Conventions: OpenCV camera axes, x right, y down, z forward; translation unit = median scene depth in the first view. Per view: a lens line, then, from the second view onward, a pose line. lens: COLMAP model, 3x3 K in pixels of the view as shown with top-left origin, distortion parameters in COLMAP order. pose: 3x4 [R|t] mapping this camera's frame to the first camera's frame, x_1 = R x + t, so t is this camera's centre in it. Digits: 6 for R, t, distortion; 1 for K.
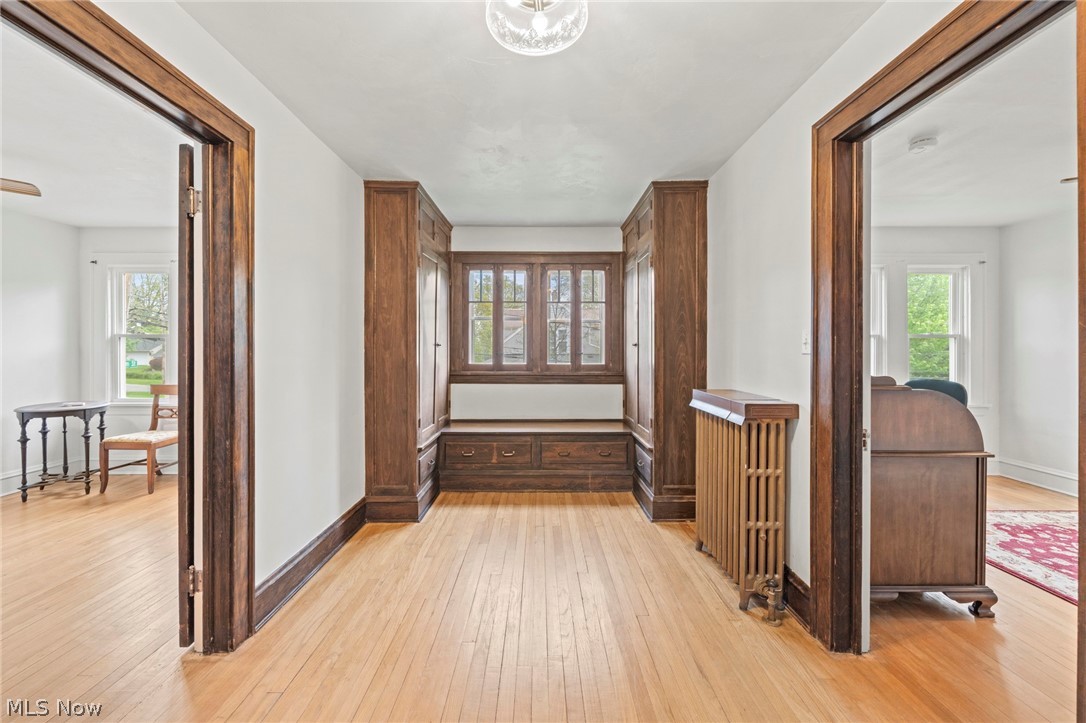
lens RADIAL K [[430.2, 0, 539.1], [0, 430.2, 353.0], [0, 0, 1]] dist [0.003056, -0.000163]
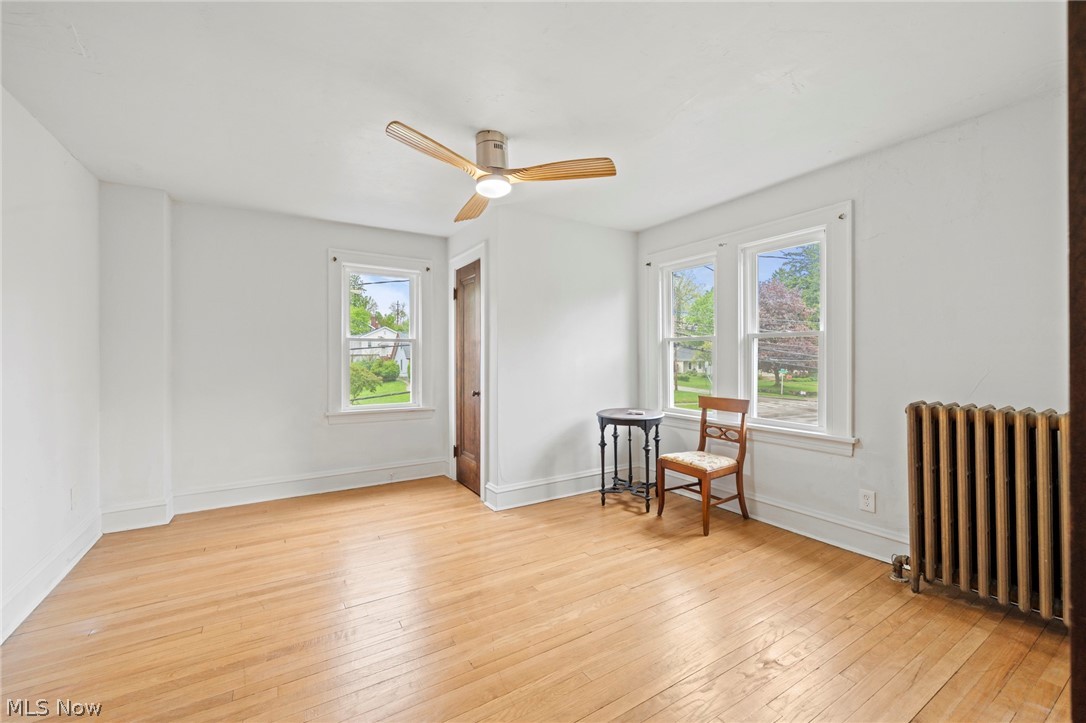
lens RADIAL K [[450.0, 0, 540.2], [0, 450.0, 355.1], [0, 0, 1]] dist [0.001090, -0.000485]
pose [[0.533723, -0.004355, -0.845648, -0.348428], [0.003169, 0.999990, -0.003149, -0.005416], [0.845653, -0.000999, 0.533732, 0.288680]]
